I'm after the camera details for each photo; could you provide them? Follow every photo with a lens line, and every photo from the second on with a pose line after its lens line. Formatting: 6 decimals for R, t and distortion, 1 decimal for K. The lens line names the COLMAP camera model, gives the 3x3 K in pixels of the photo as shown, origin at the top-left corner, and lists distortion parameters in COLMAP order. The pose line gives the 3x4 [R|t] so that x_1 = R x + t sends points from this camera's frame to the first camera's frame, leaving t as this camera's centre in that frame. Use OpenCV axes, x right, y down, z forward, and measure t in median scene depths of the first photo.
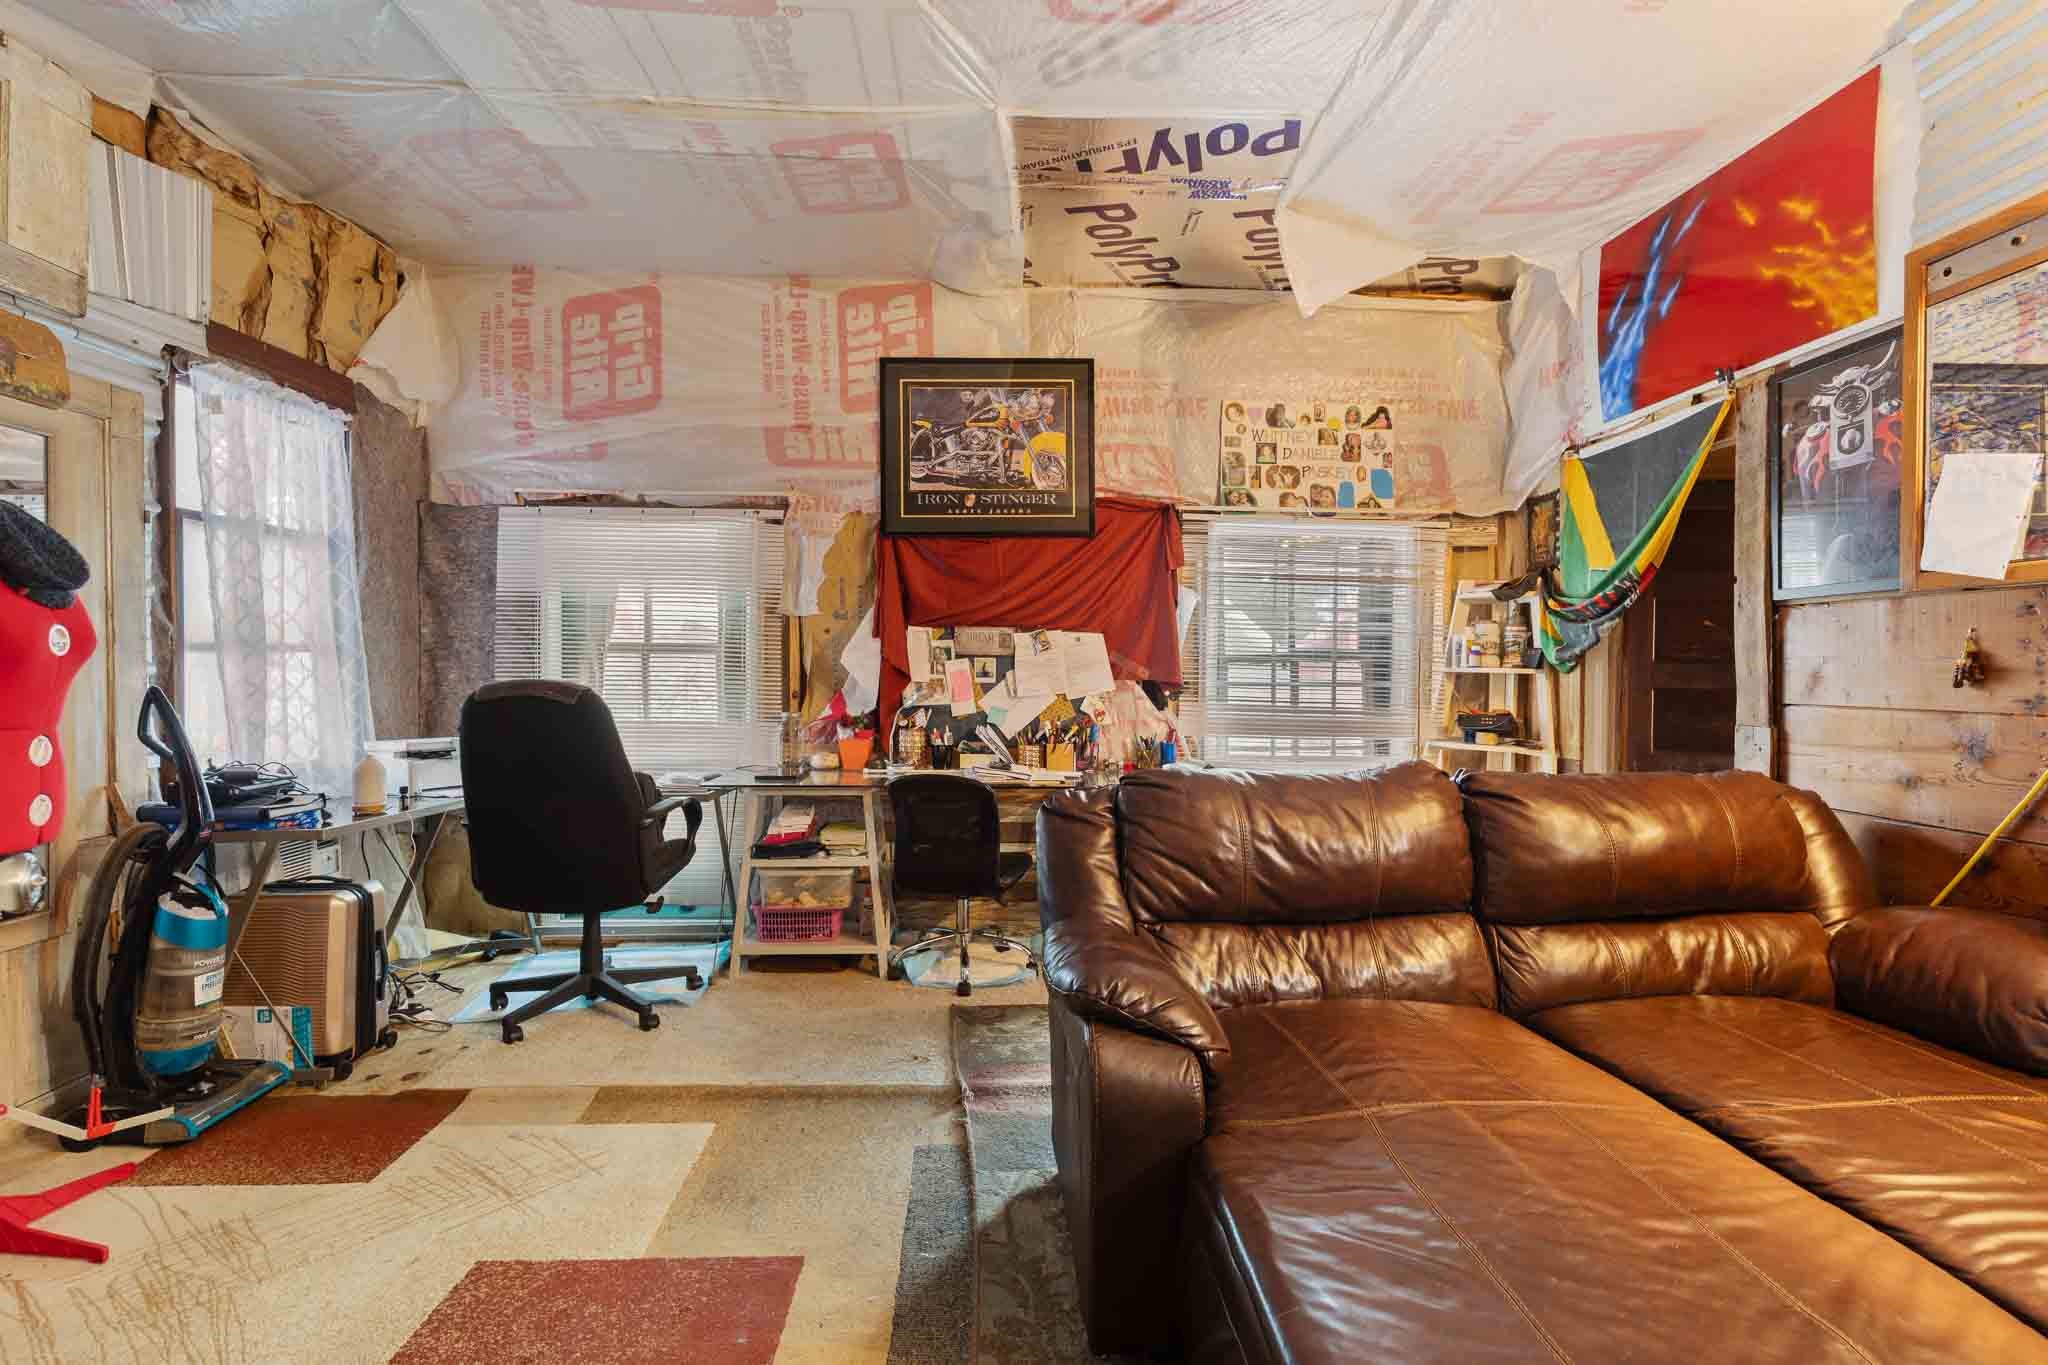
lens RADIAL K [[926.1, 0, 1024.3], [0, 926.1, 683.1], [0, 0, 1]] dist [0.007480, -0.002701]
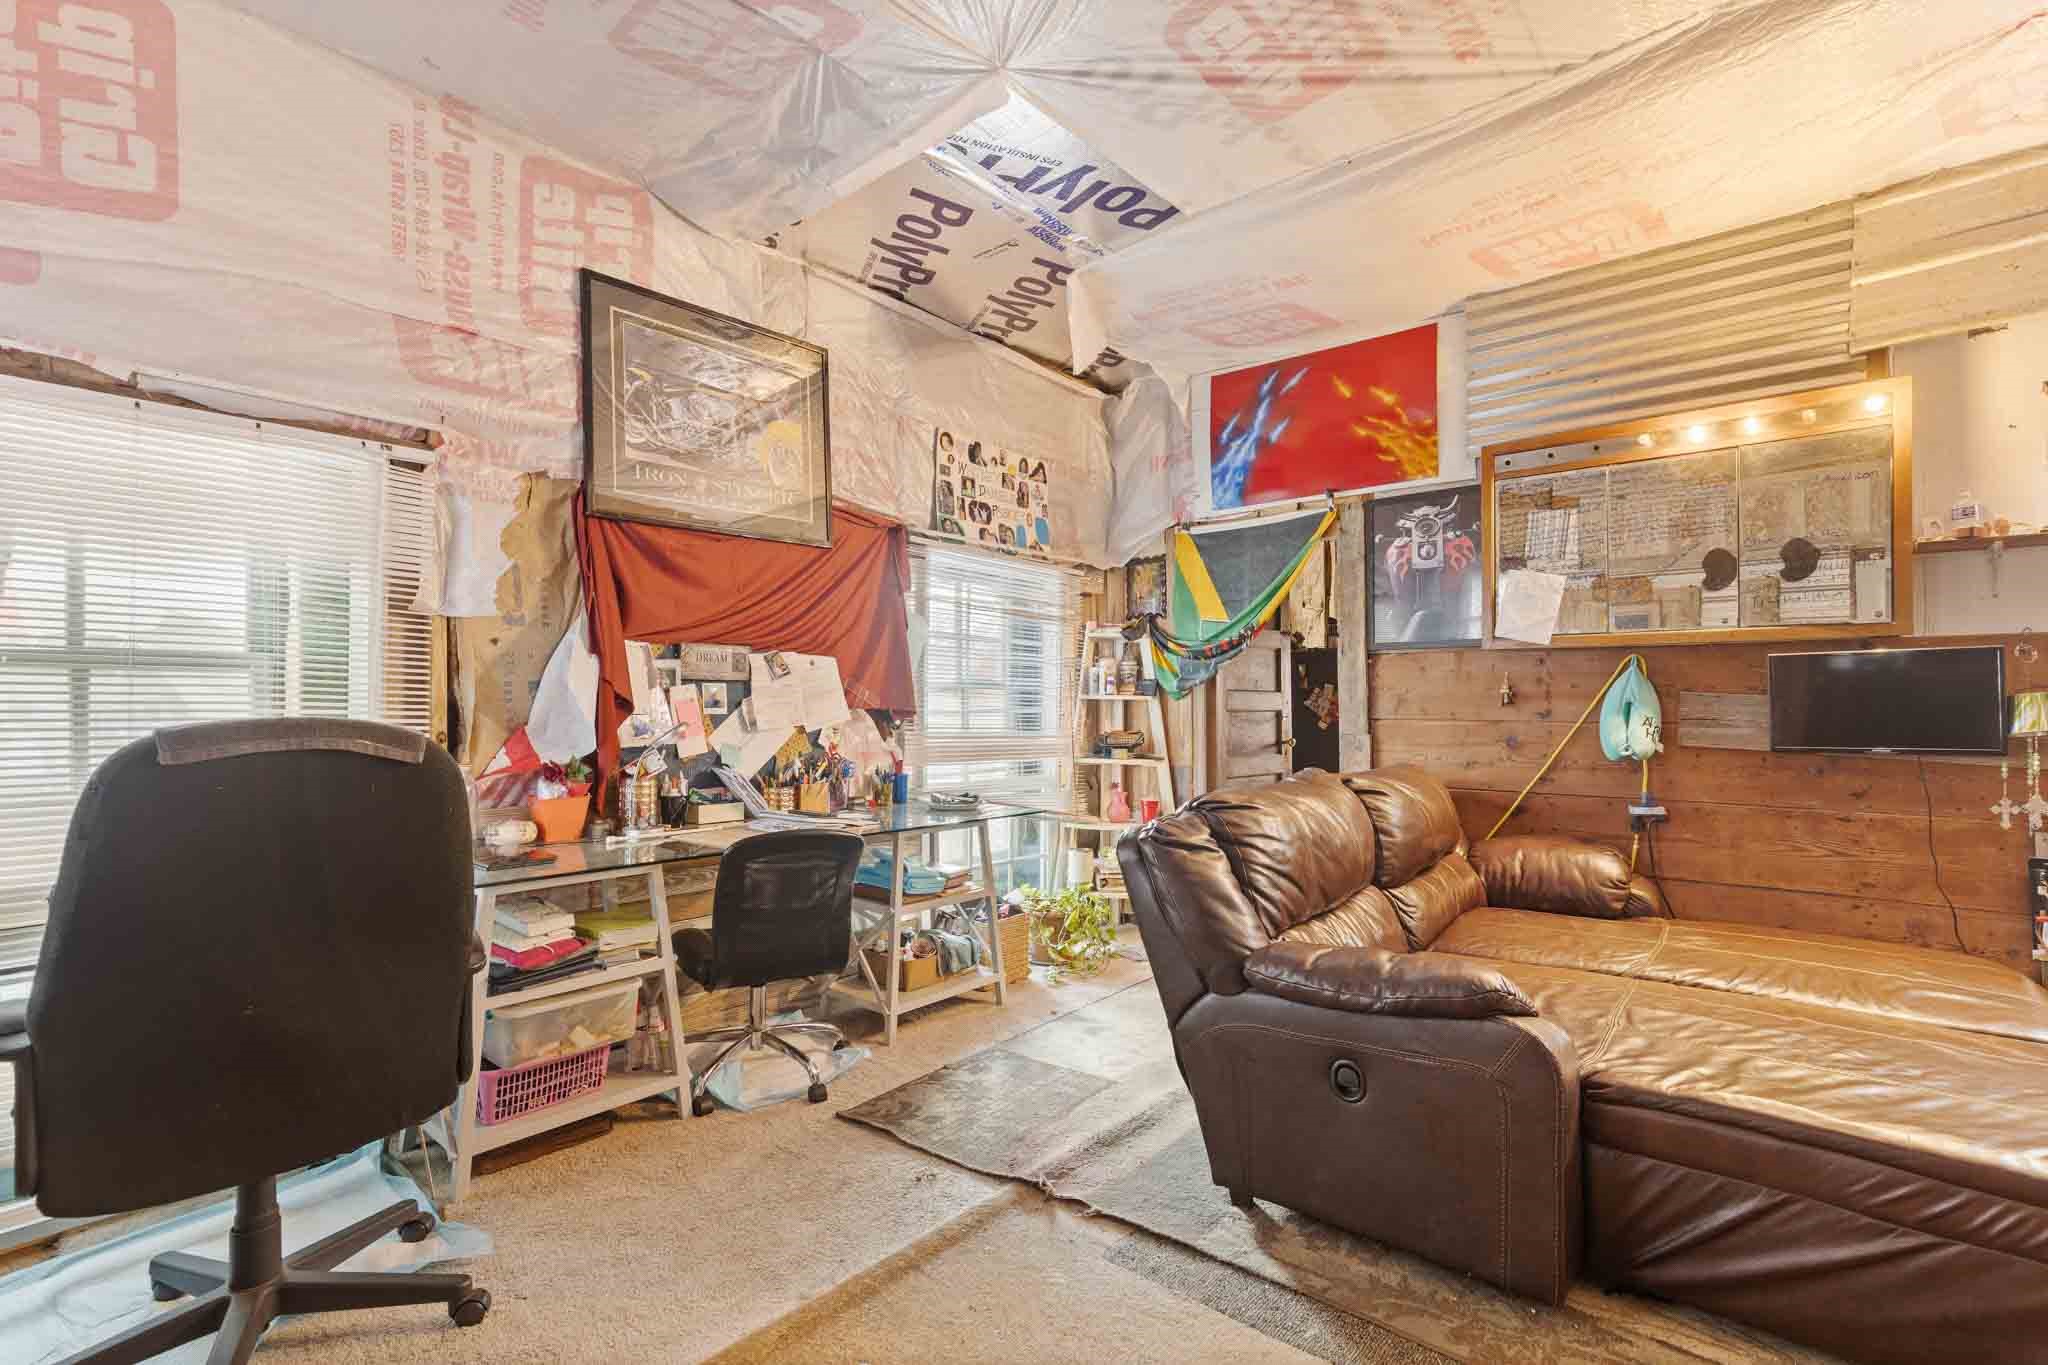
lens RADIAL K [[926.1, 0, 1018.7], [0, 926.1, 688.8], [0, 0, 1]] dist [0.007480, -0.002701]
pose [[0.683108, 0.004736, 0.730302, -0.454646], [0.013373, 0.999730, -0.018993, -0.003723], [-0.730195, 0.022741, 0.682861, 0.264562]]
